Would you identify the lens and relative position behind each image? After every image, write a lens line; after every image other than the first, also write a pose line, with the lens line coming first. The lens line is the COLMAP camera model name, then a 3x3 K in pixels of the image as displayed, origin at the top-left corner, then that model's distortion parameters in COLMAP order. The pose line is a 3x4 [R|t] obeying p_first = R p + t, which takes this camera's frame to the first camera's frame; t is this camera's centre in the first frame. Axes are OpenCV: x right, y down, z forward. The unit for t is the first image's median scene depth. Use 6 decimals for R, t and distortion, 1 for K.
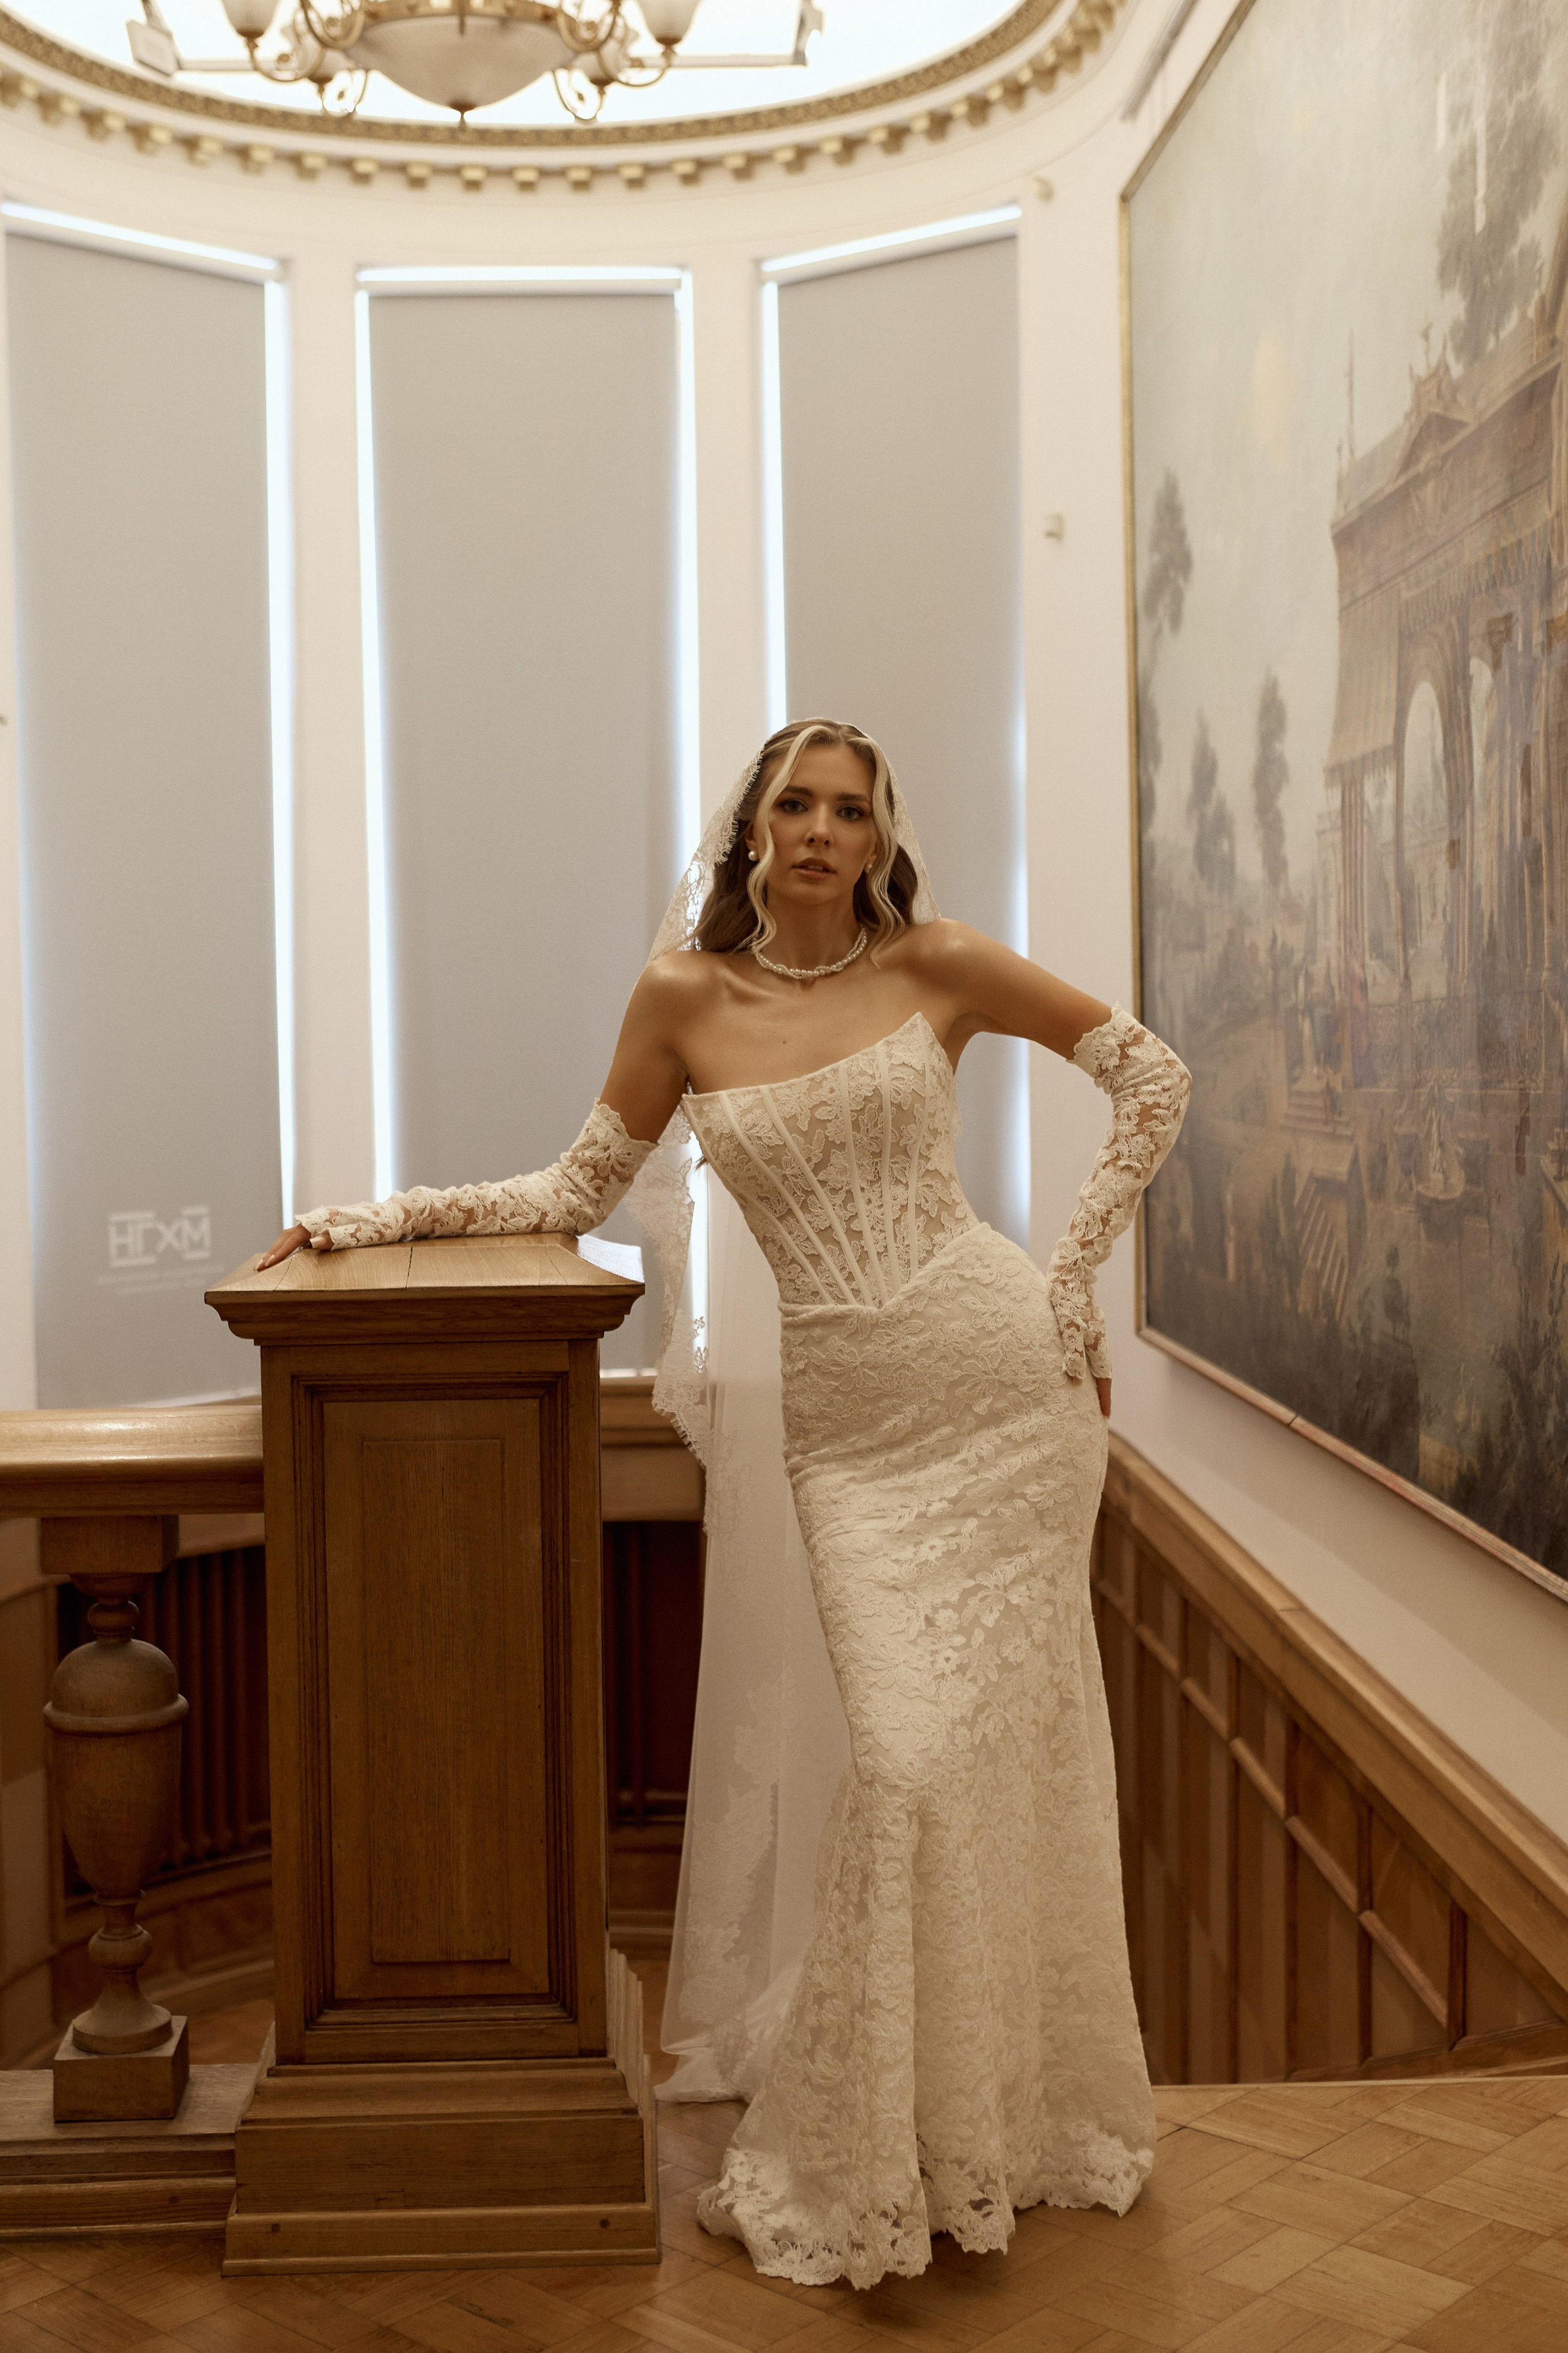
lens RADIAL K [[2959.6, 0, 784.0], [0, 2959.6, 1176.5], [0, 0, 1]] dist [-0.041070, 0.089752]
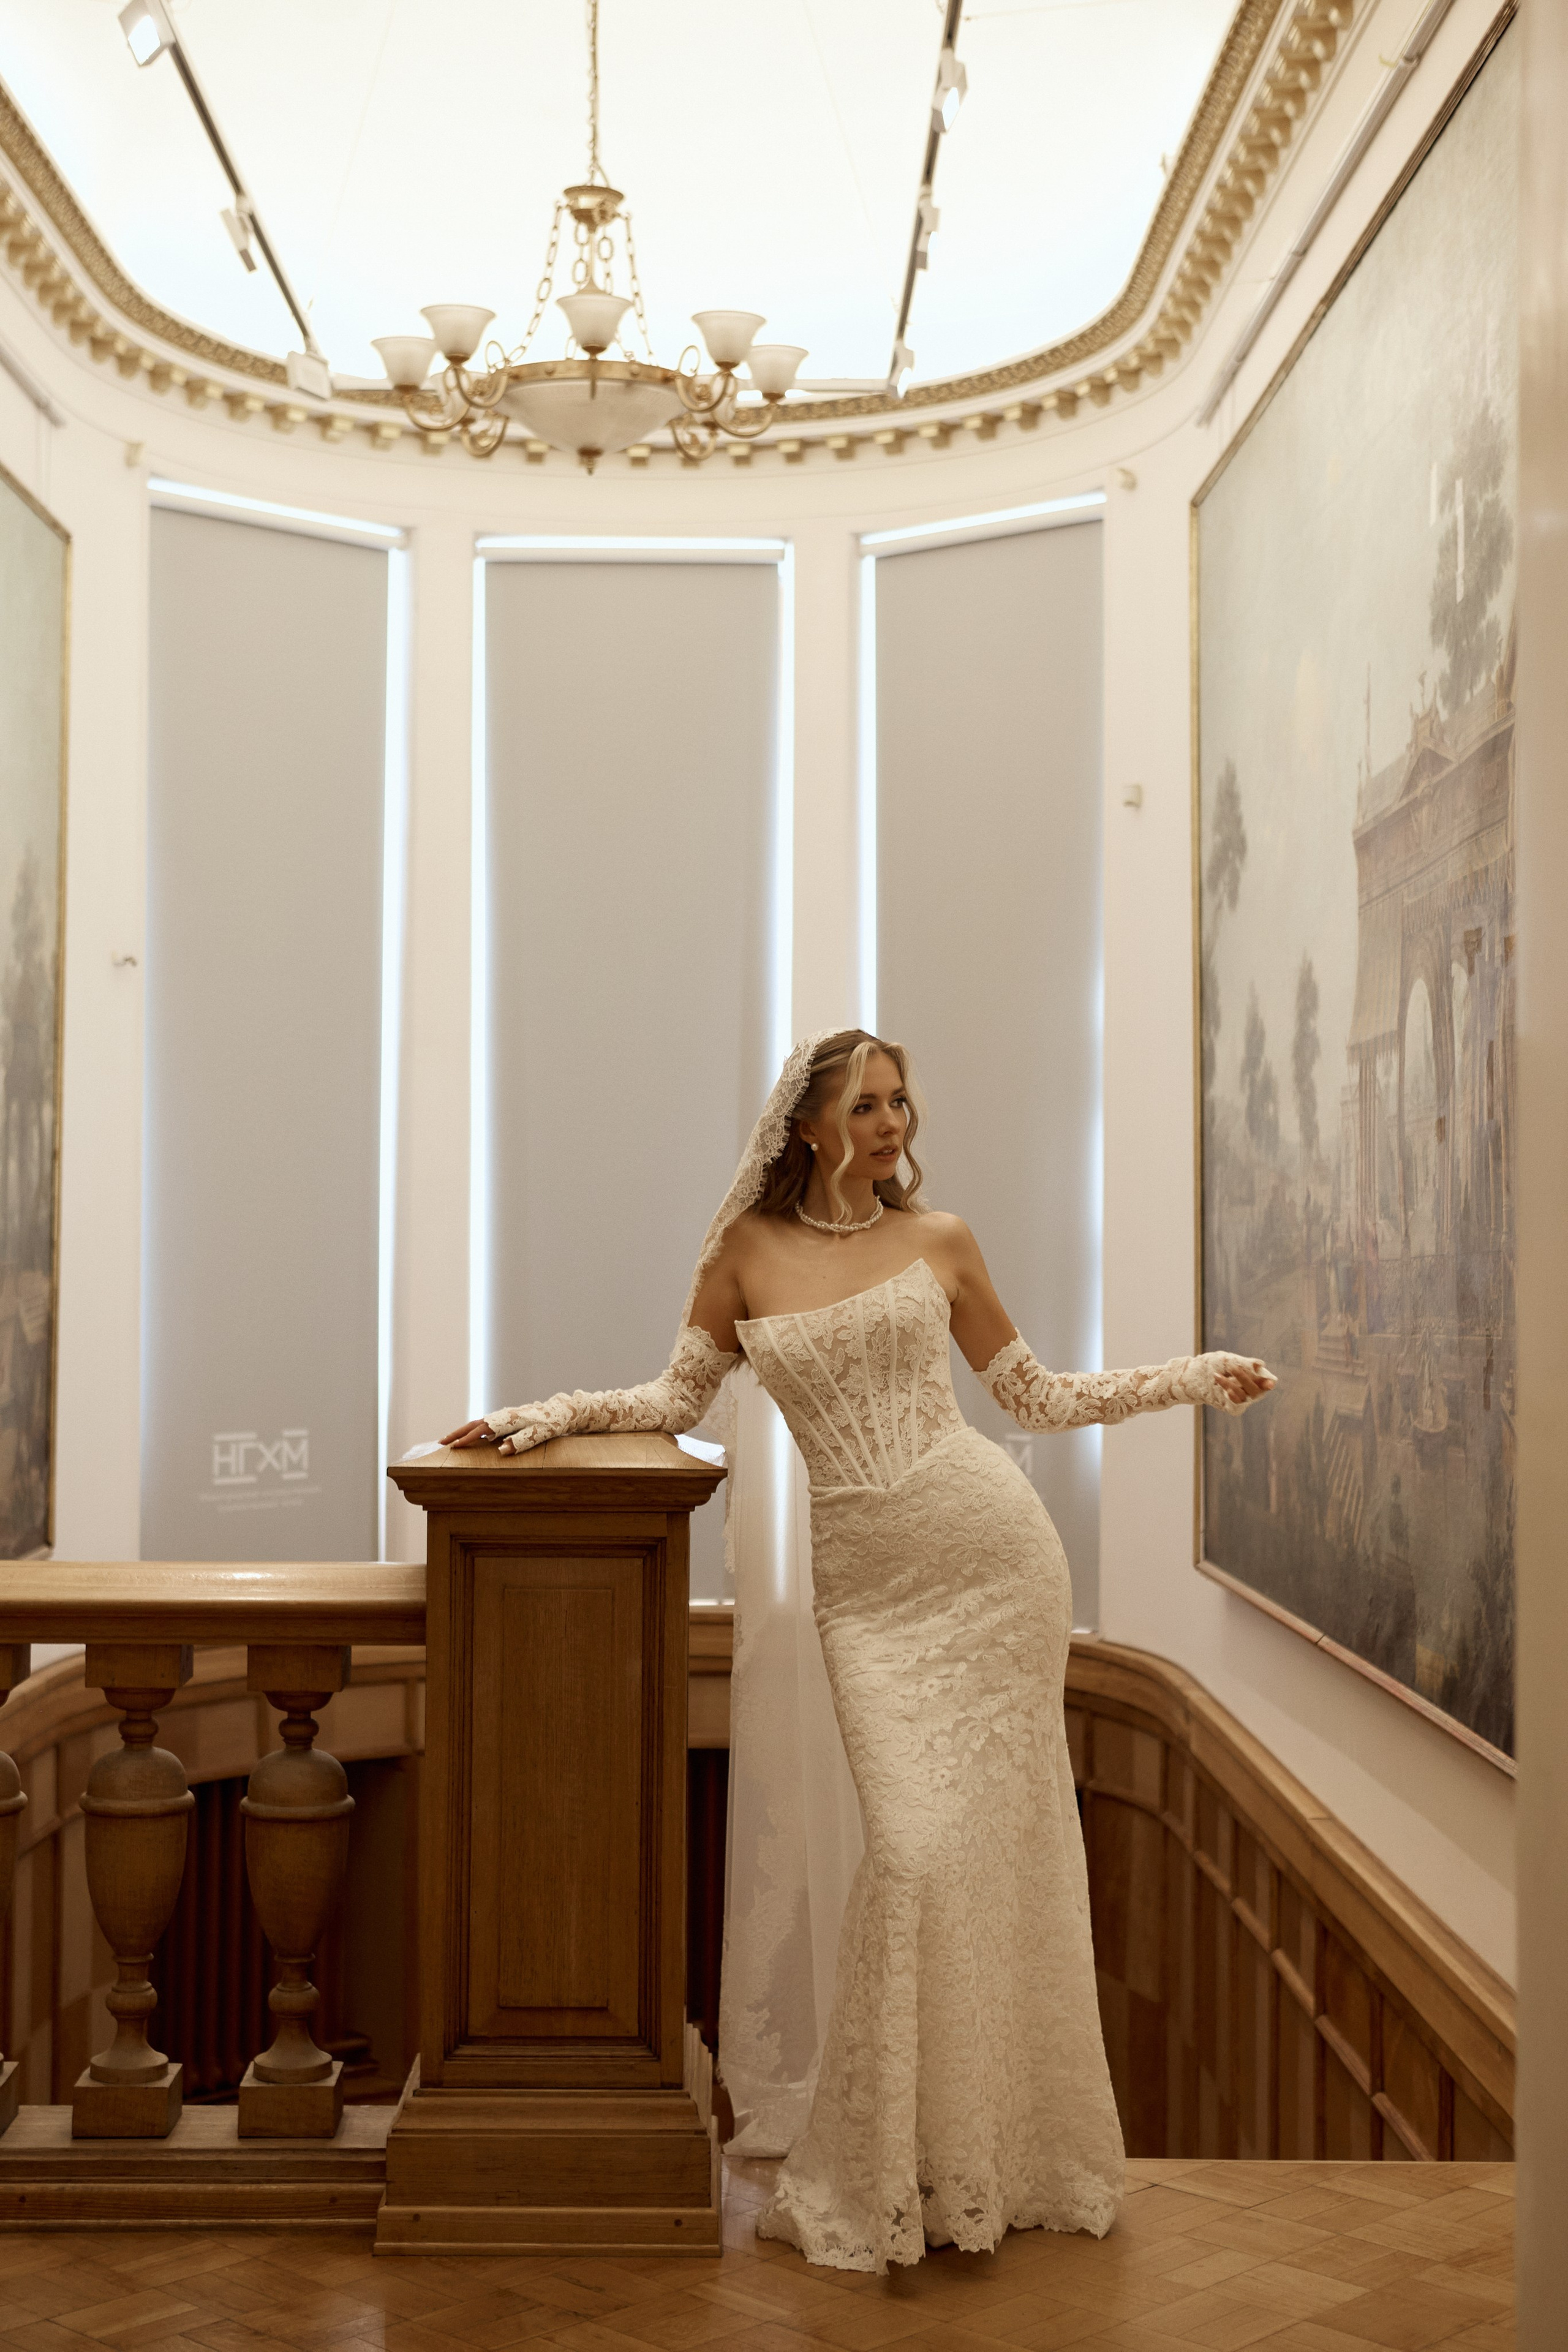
lens RADIAL K [[3264.6, 0, 784.0], [0, 3264.6, 1176.0], [0, 0, 1]] dist [0.015326, 0.059221]
pose [[0.999304, 0.018936, -0.032153, 0.012371], [-0.021356, 0.996828, -0.076665, 0.010608], [0.030599, 0.077298, 0.996538, -0.253012]]
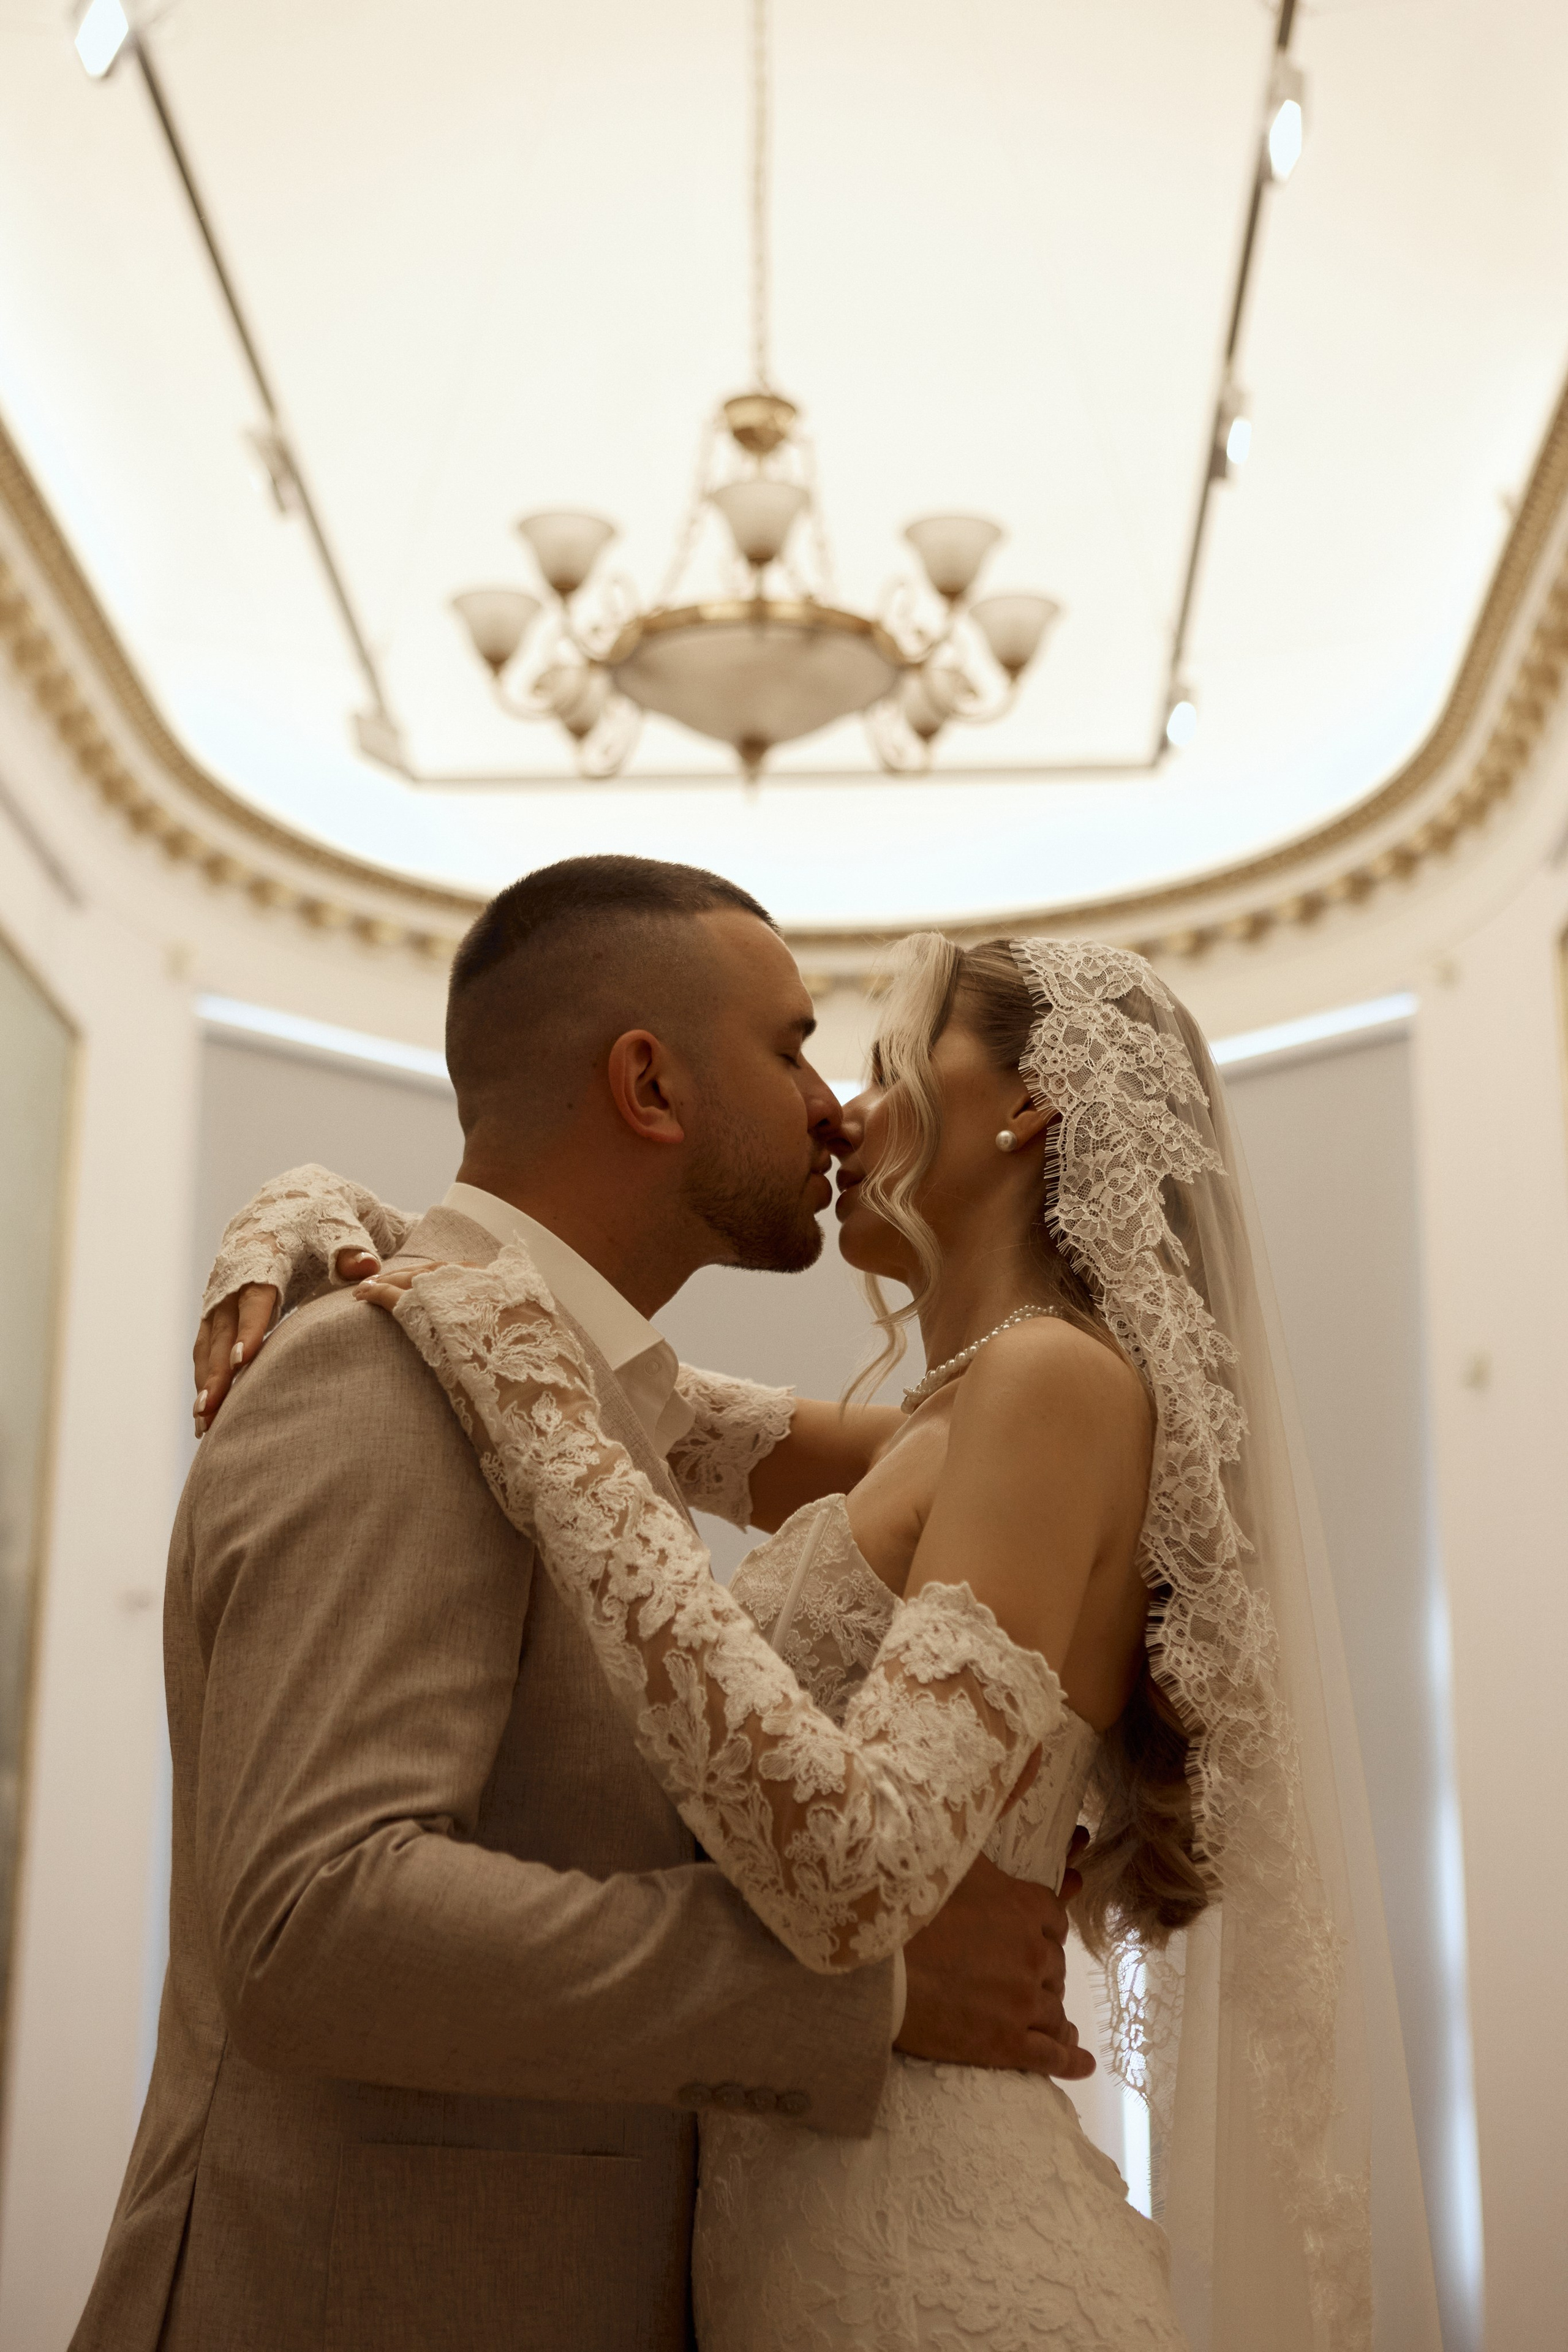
lens RADIAL K [[3360.7, 0, 784.0], [0, 3360.7, 1176.0], [0, 0, 1]] dist [0.007622, -0.000642]
pose [[0.996447, -0.005205, -0.084057, -0.028200], [-0.022428, 0.945648, -0.324417, 0.044842], [0.081177, 0.325150, 0.942172, 0.203817]]
